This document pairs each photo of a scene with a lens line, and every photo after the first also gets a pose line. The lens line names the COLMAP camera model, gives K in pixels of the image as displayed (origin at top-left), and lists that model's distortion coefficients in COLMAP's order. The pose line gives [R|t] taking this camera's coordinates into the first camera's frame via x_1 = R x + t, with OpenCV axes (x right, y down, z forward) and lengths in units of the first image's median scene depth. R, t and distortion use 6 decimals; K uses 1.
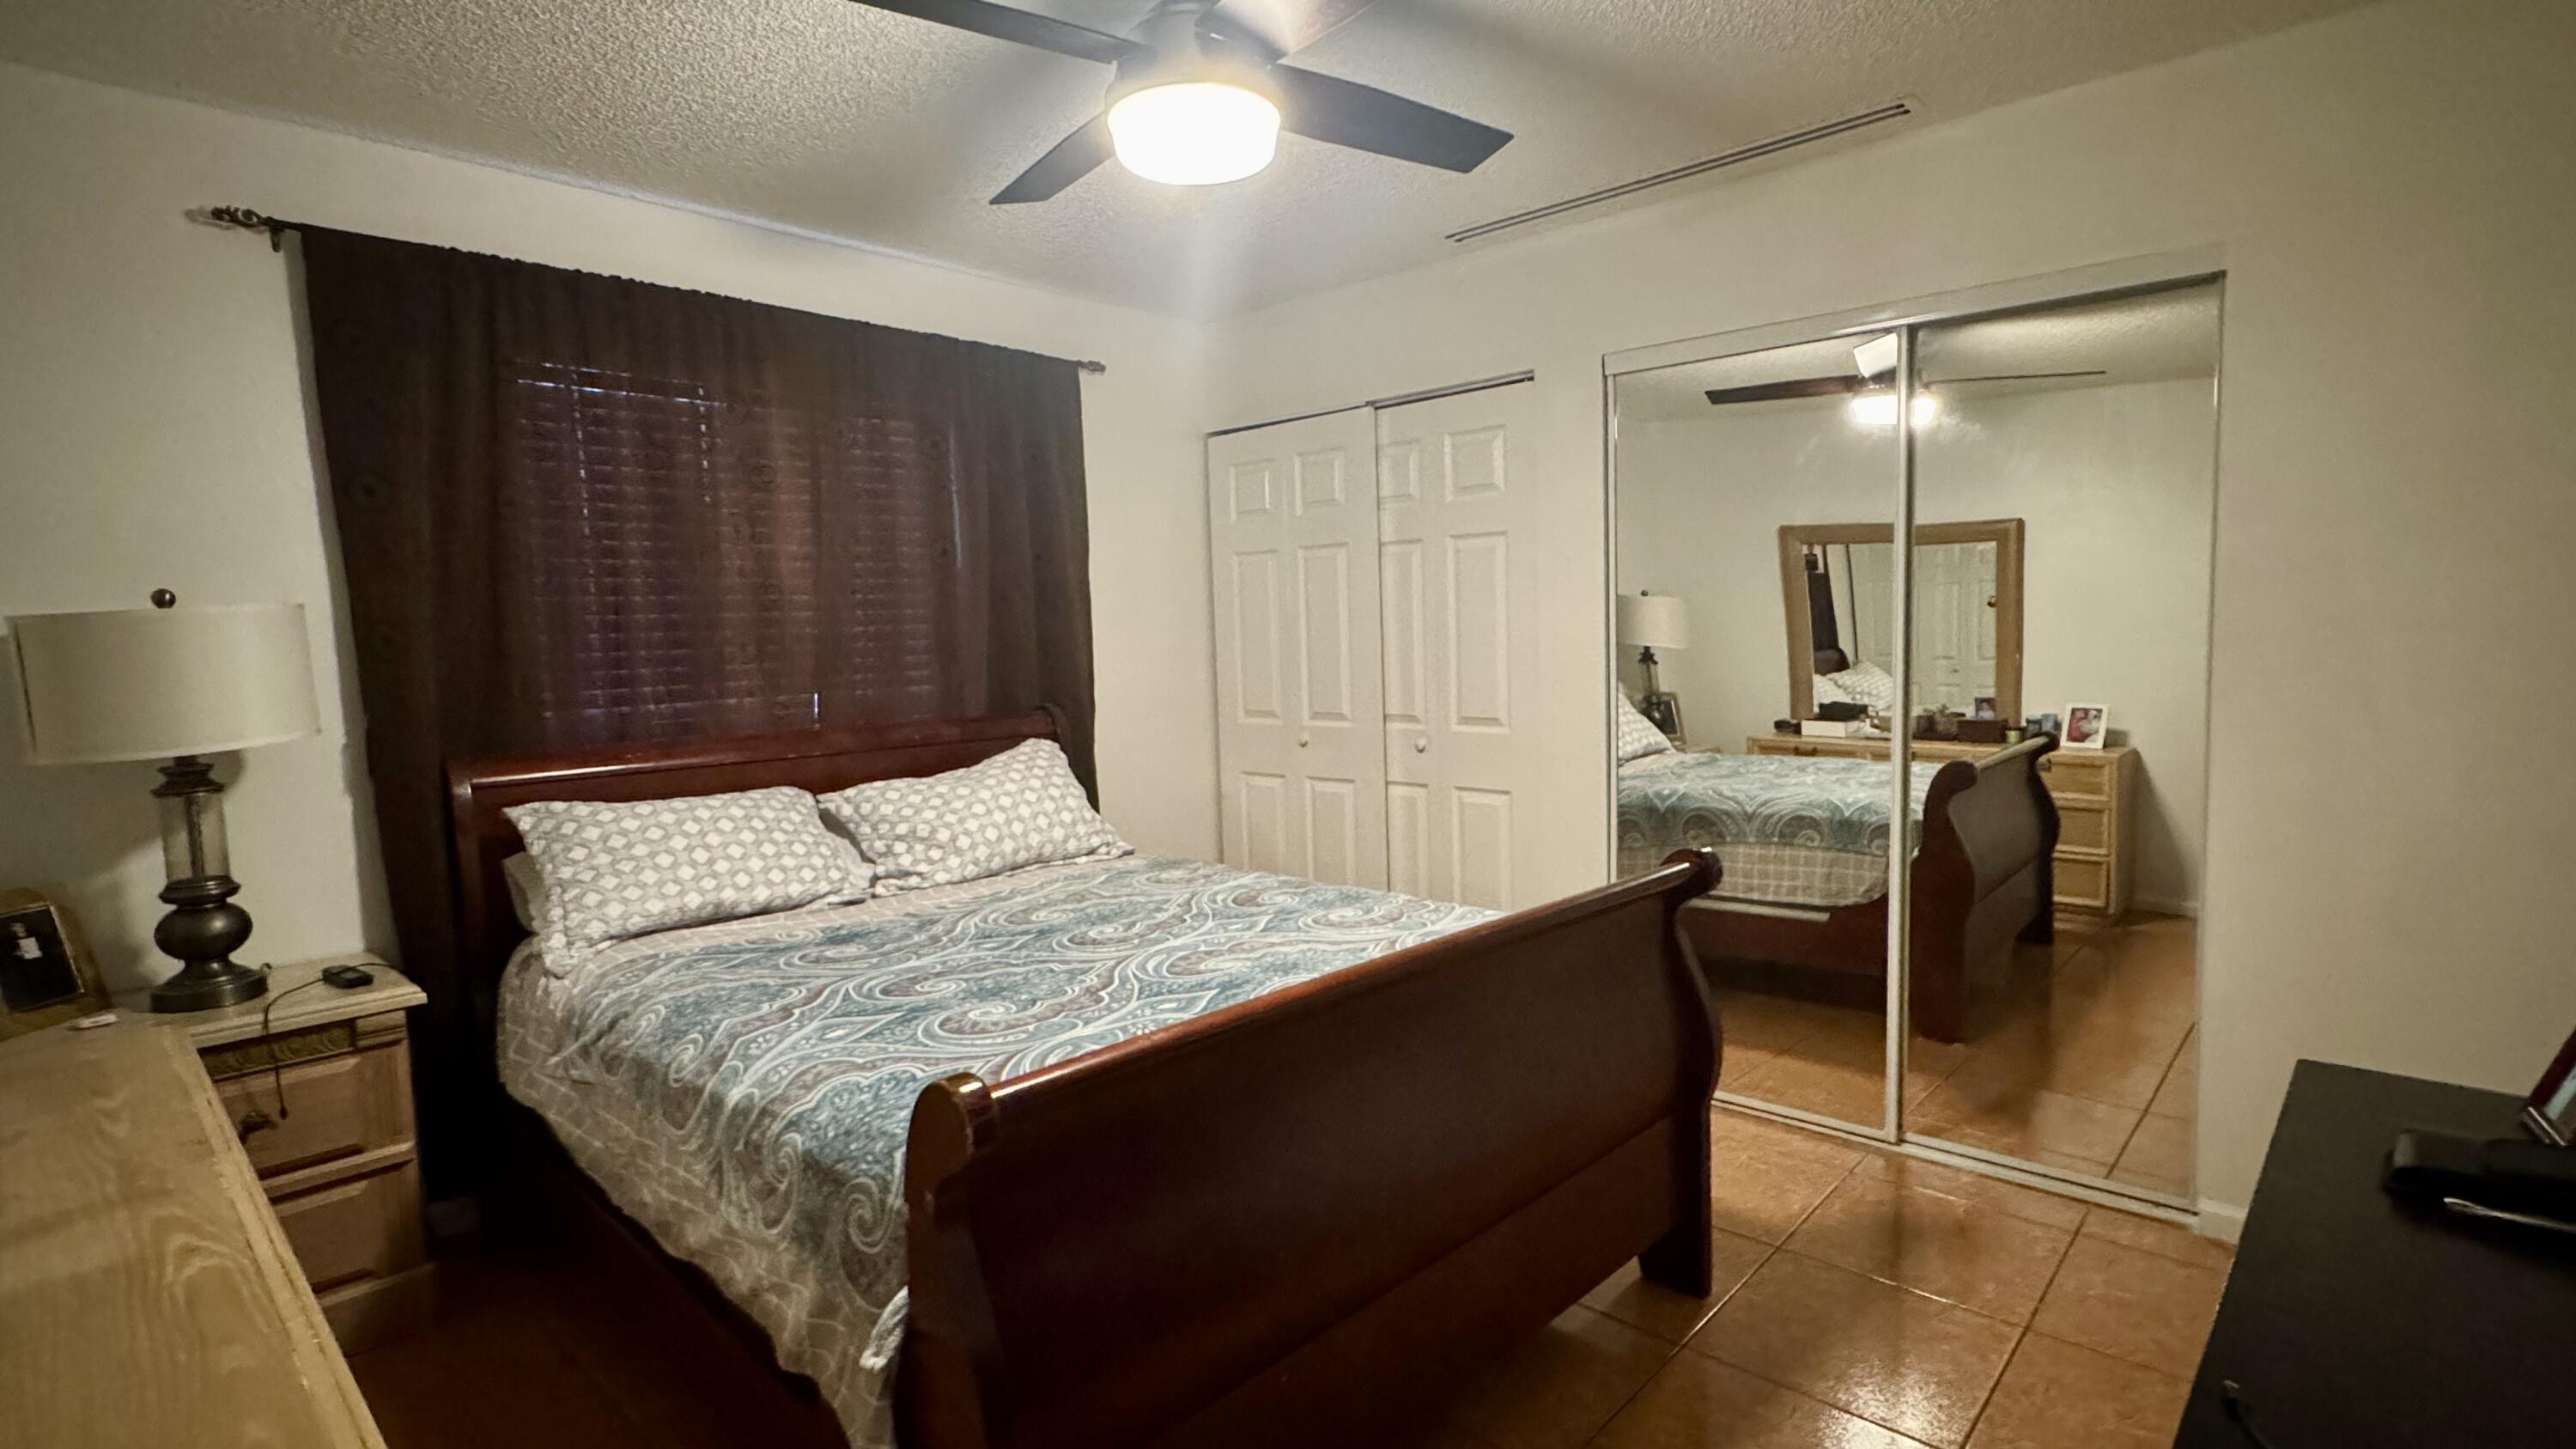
lens RADIAL K [[1216.4, 0, 1289.1], [0, 1216.4, 729.9], [0, 0, 1]] dist [-0.001329, -0.000218]
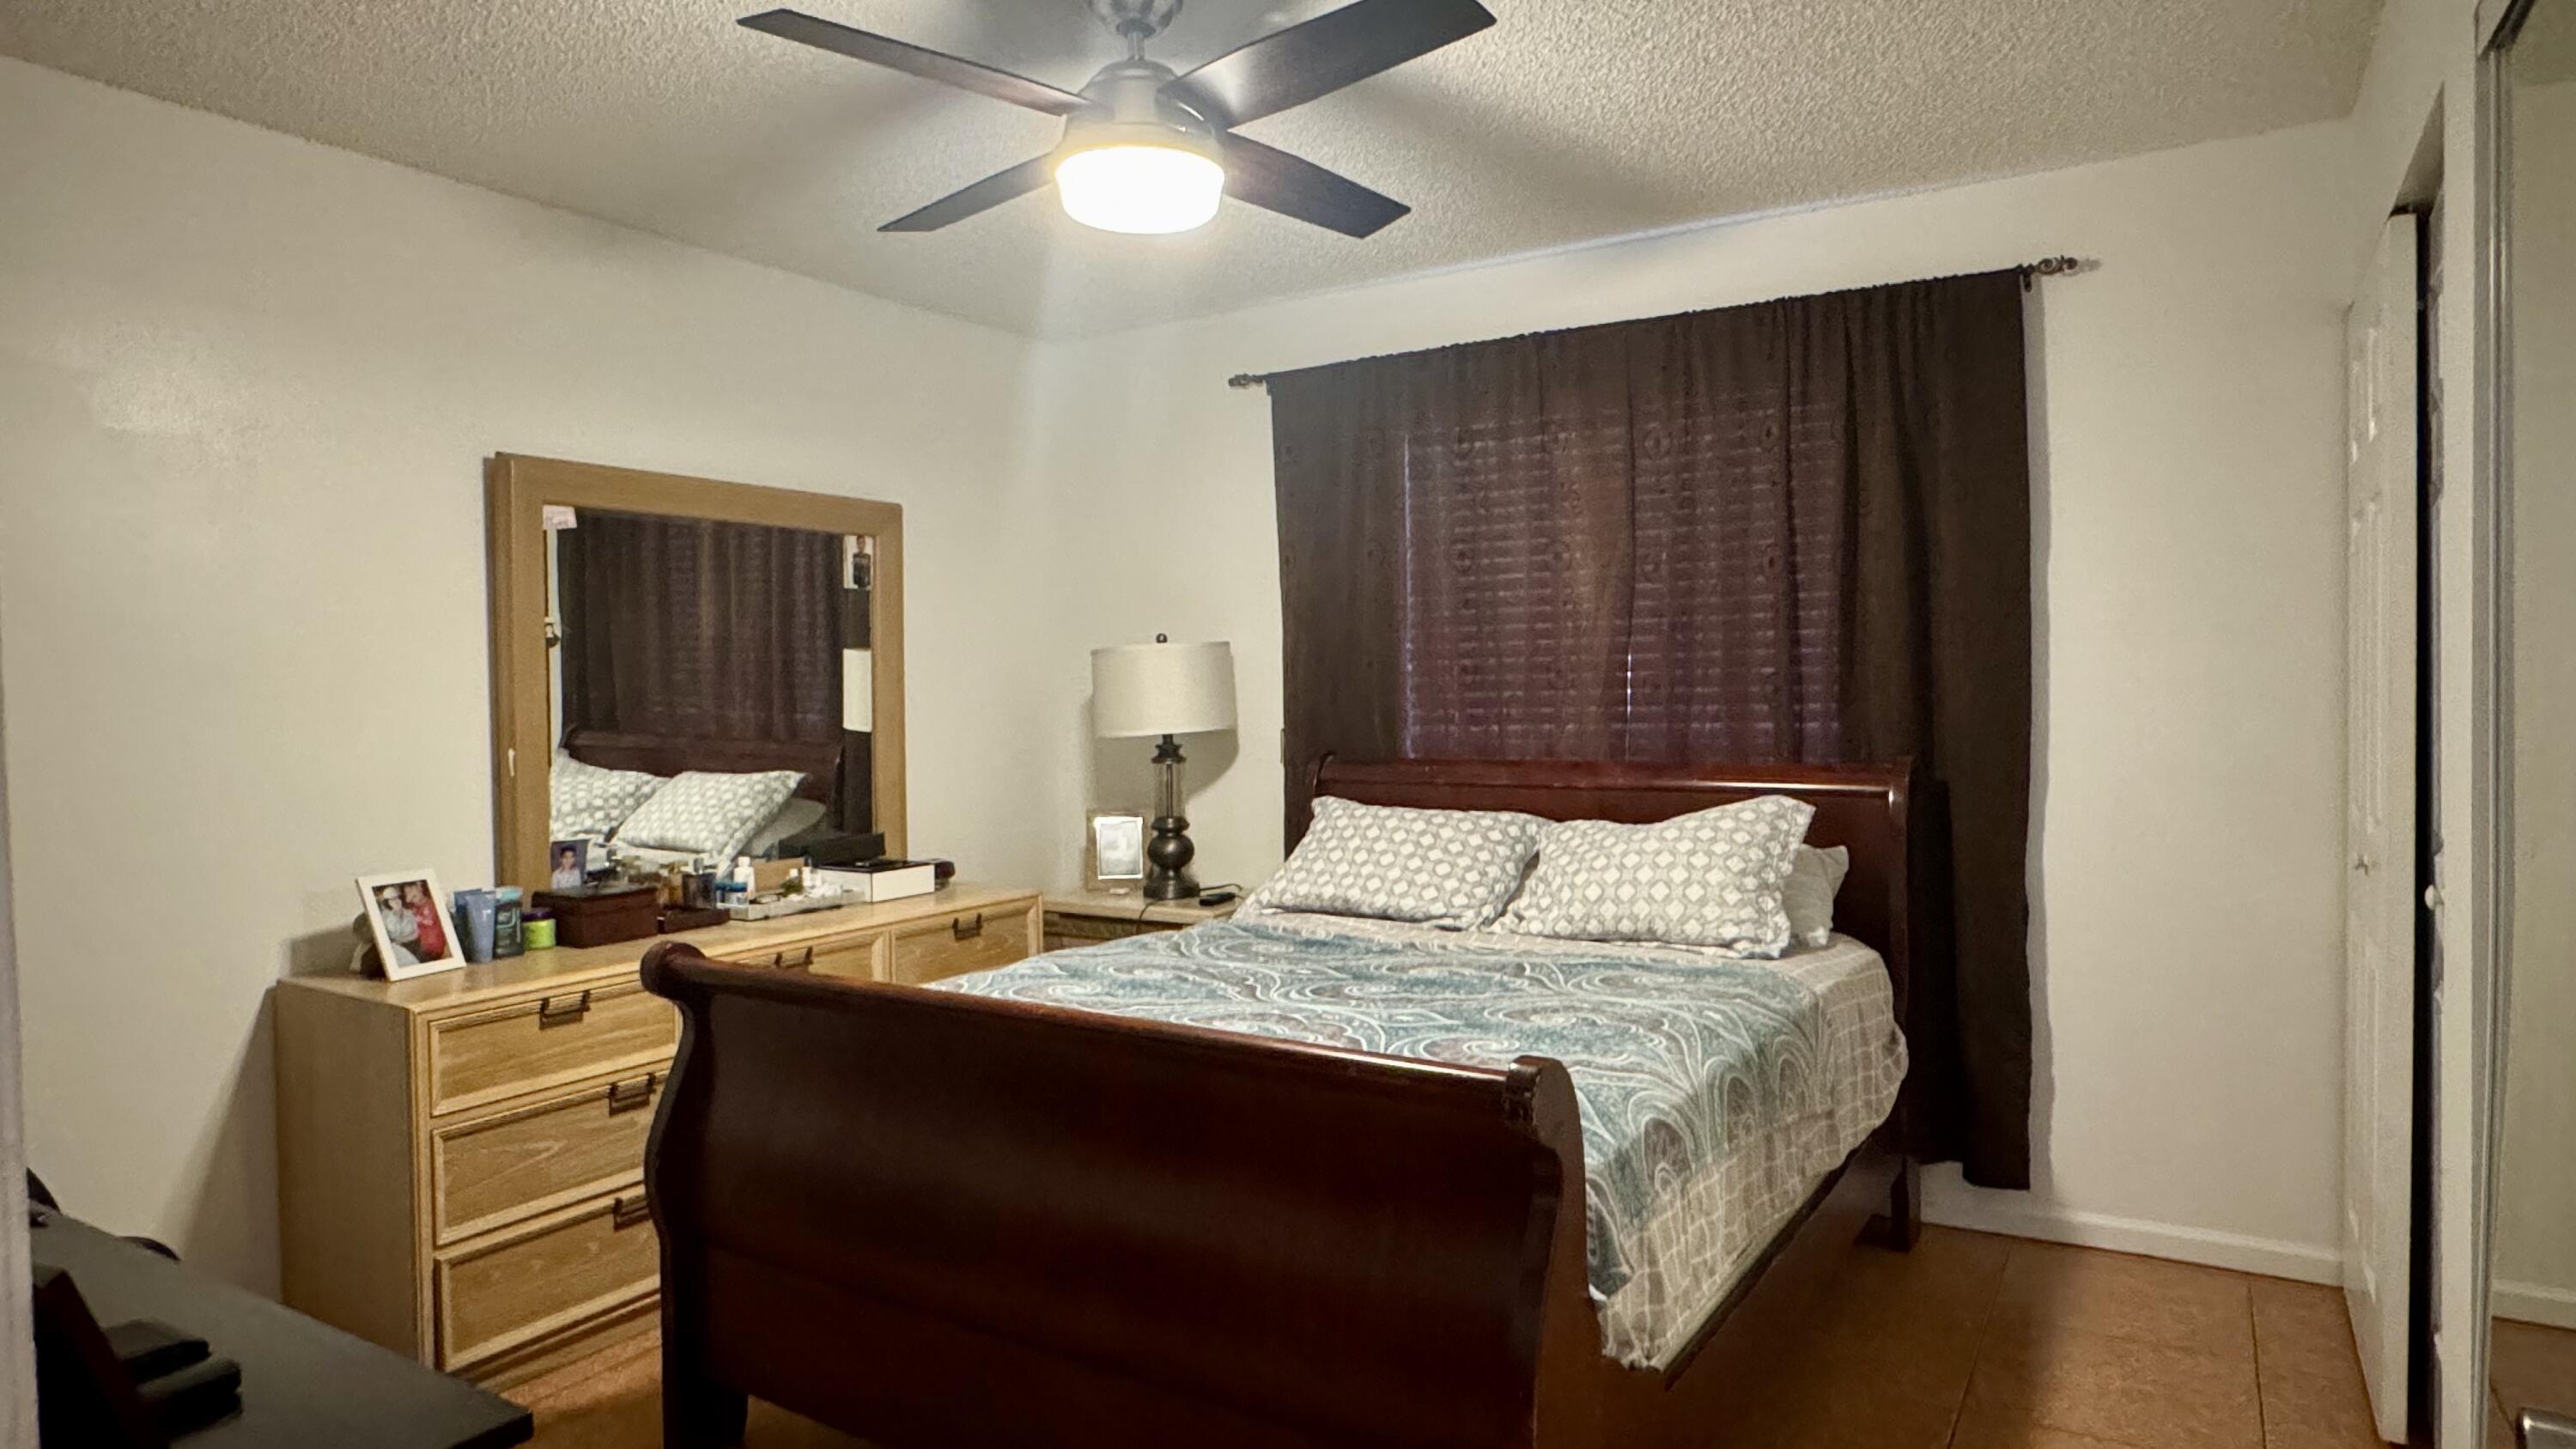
lens RADIAL K [[1495.0, 0, 1289.4], [0, 1495.0, 721.4], [0, 0, 1]] dist [0.000374, 0.000106]
pose [[0.211835, 0.061981, -0.975338, 0.854054], [-0.060698, 0.996895, 0.050168, -0.089672], [0.975419, 0.048573, 0.214939, 0.606562]]
